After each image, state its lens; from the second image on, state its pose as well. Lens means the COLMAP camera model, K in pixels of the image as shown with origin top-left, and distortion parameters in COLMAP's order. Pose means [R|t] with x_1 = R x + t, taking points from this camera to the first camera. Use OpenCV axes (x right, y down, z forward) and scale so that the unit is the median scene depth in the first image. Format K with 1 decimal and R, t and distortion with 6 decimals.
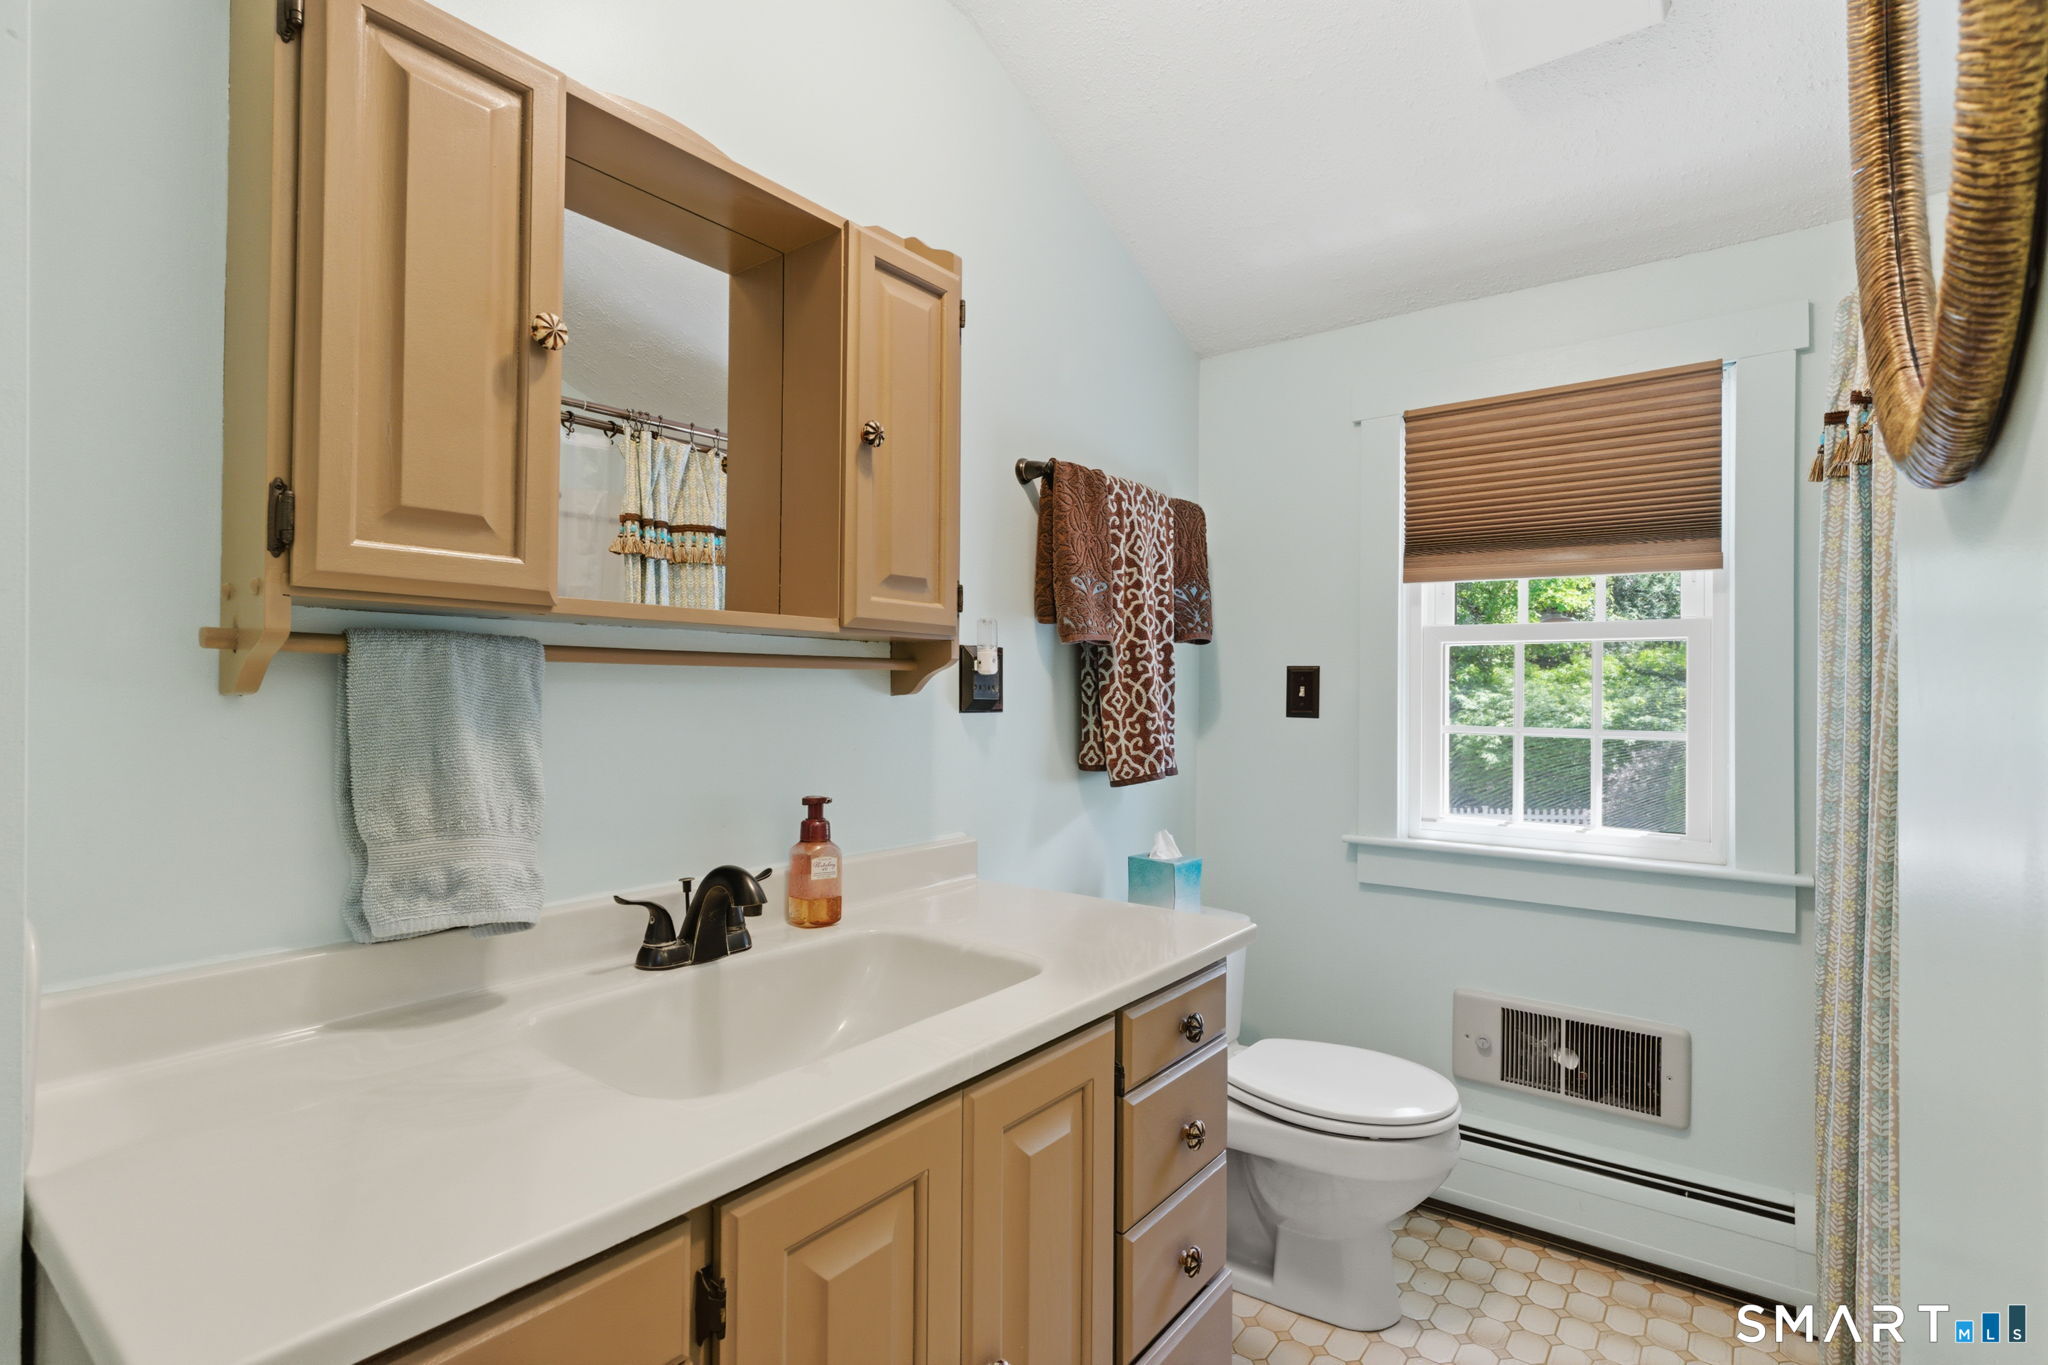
lens RADIAL K [[985.9, 0, 1024.1], [0, 985.9, 683.7], [0, 0, 1]] dist [-0.000772, 0.000010]
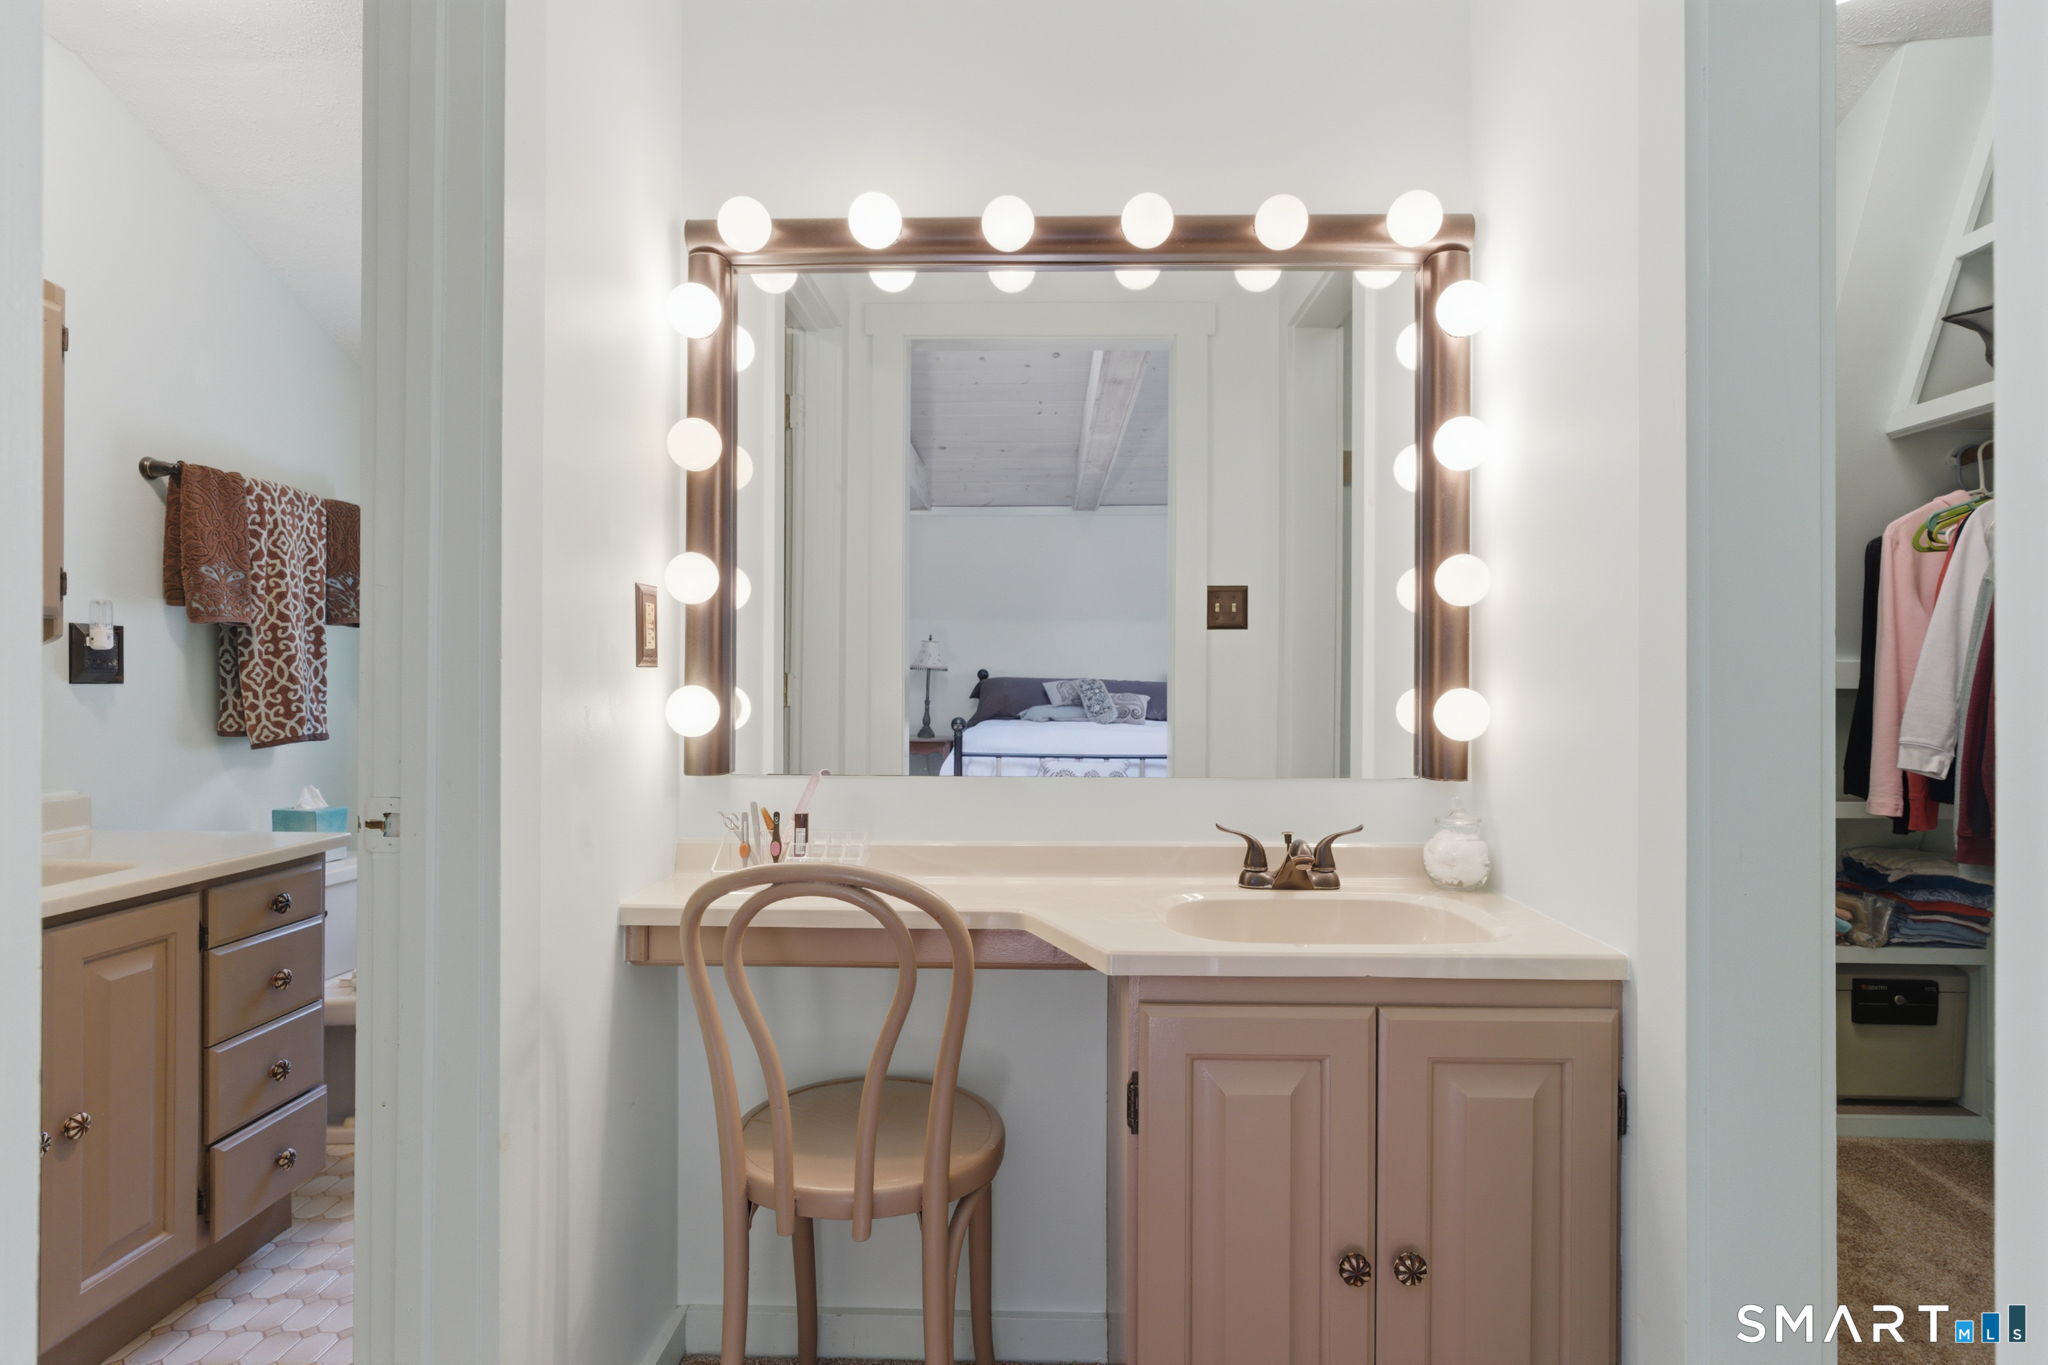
lens RADIAL K [[1071.3, 0, 1018.6], [0, 1071.3, 683.5], [0, 0, 1]] dist [0.002515, 0.002242]
pose [[0.815347, -0.003414, 0.578962, 0.093293], [-0.003287, 0.999939, 0.010525, 0.011538], [-0.578963, -0.010485, 0.815287, -0.541061]]
